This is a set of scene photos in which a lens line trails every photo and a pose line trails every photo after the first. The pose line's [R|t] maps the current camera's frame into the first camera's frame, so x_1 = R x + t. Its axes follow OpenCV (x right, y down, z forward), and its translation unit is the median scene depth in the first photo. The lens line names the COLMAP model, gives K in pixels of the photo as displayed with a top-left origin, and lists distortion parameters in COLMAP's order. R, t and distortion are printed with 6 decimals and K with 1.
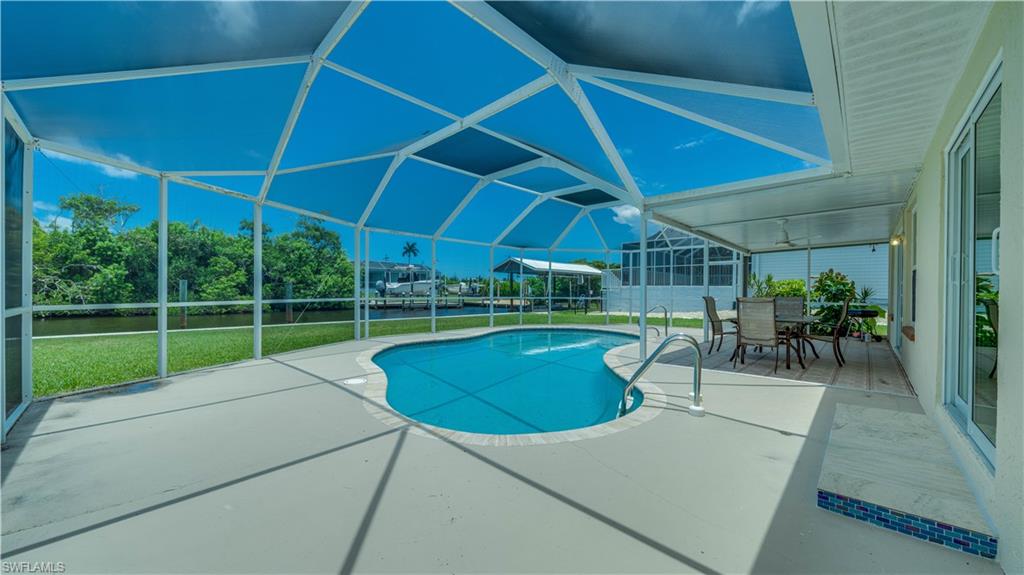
lens RADIAL K [[394.9, 0, 510.7], [0, 394.9, 289.2], [0, 0, 1]] dist [0.000180, 0.000135]
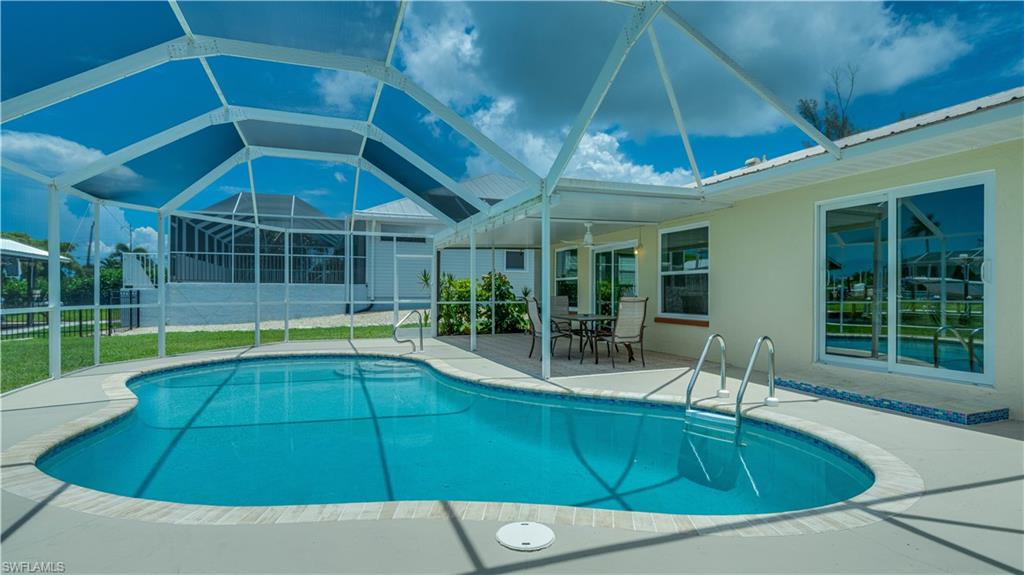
lens RADIAL K [[516.1, 0, 507.2], [0, 516.1, 286.8], [0, 0, 1]] dist [0.006420, 0.001203]
pose [[0.404960, 0.004182, 0.914325, -1.145258], [-0.003625, 0.999989, -0.002968, -0.002896], [-0.914327, -0.002113, 0.404971, 1.096136]]
